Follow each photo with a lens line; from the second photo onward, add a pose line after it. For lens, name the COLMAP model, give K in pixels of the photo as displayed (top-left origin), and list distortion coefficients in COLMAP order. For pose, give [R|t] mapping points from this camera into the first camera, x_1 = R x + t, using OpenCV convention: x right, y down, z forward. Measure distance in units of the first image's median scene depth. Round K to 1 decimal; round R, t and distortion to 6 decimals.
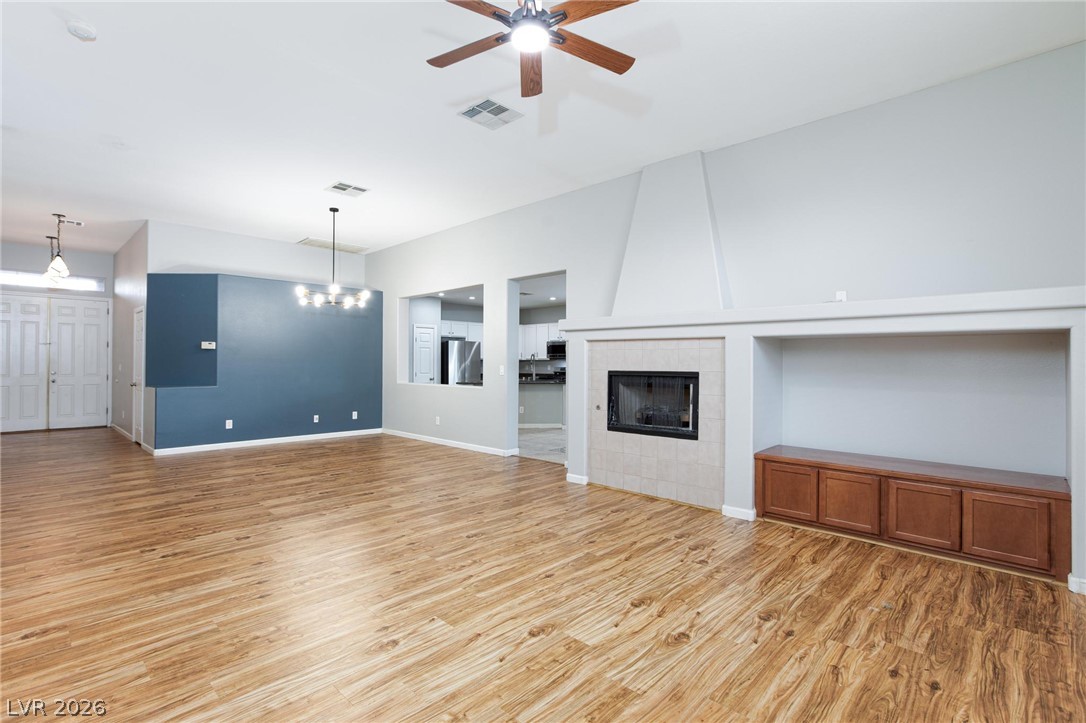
lens RADIAL K [[502.5, 0, 550.0], [0, 502.5, 361.4], [0, 0, 1]] dist [-0.035347, 0.017319]
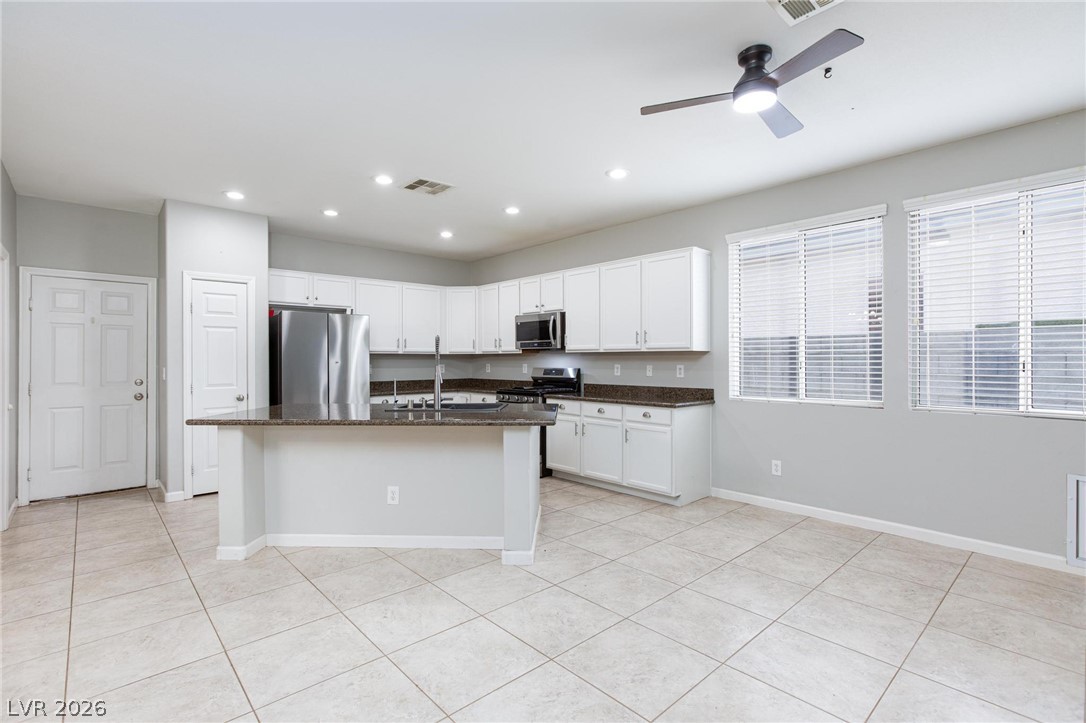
lens RADIAL K [[504.7, 0, 537.0], [0, 504.7, 362.4], [0, 0, 1]] dist [-0.034804, 0.023704]
pose [[0.995973, -0.006937, -0.089385, 0.161141], [0.007979, 0.999904, 0.011304, 0.001286], [0.089298, -0.011972, 0.995933, 1.433245]]
